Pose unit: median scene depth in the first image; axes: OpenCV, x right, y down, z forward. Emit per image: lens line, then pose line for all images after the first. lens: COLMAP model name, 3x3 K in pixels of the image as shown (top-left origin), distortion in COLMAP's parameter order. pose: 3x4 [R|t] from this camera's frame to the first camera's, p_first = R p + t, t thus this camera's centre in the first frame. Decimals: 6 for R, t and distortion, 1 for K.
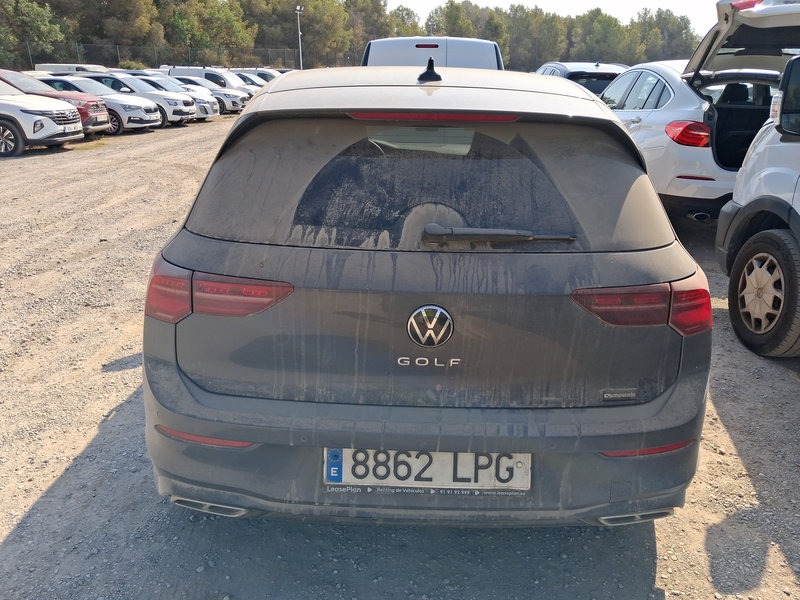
lens RADIAL K [[653.1, 0, 396.7], [0, 653.1, 307.8], [0, 0, 1]] dist [0.010739, -0.022177]
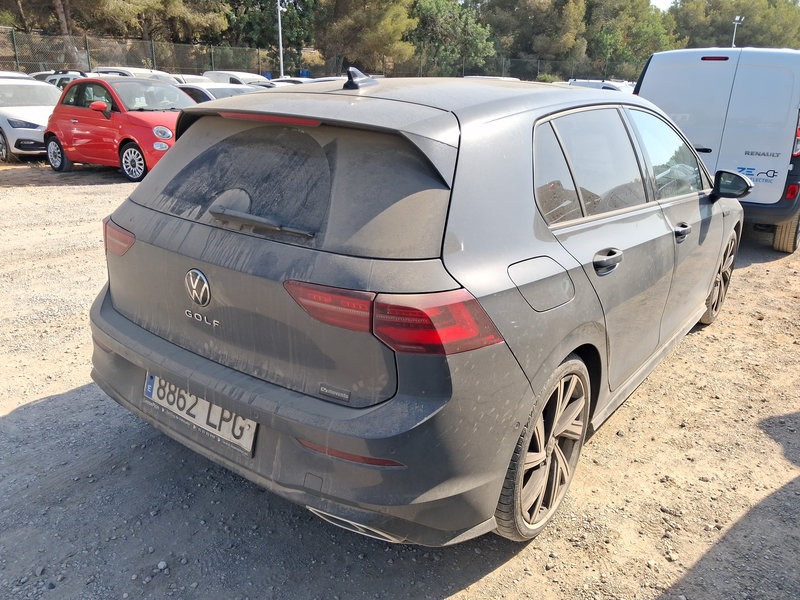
lens RADIAL K [[630.3, 0, 400.0], [0, 630.3, 300.0], [0, 0, 1]] dist [0.039517, -0.012809]
pose [[0.819166, 0.202149, -0.536752, 0.924807], [-0.213090, 0.976112, 0.042410, -0.073537], [0.532503, 0.079635, 0.842674, 0.203263]]
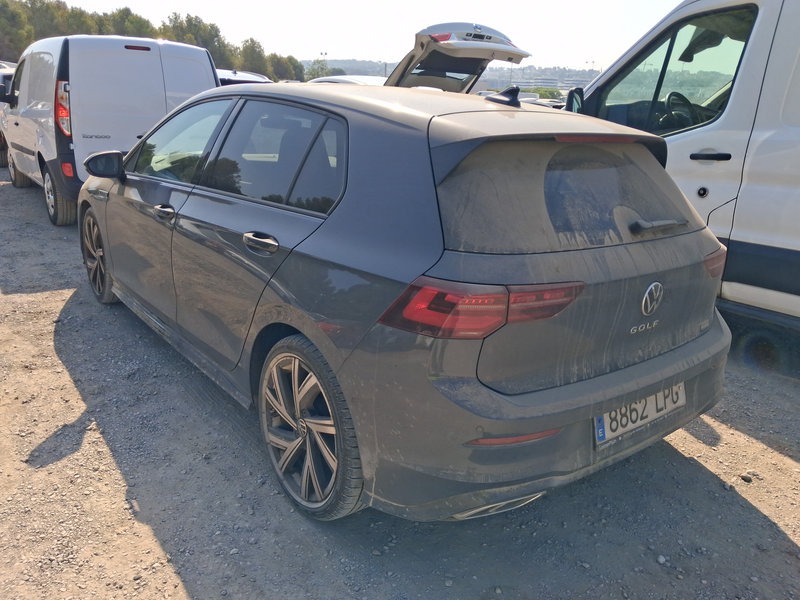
lens RADIAL K [[653.1, 0, 396.7], [0, 653.1, 307.8], [0, 0, 1]] dist [0.010739, -0.022177]
pose [[0.768381, -0.170353, 0.616904, -1.082277], [0.171358, 0.983491, 0.058150, -0.110017], [-0.616626, 0.061030, 0.784887, 0.267430]]
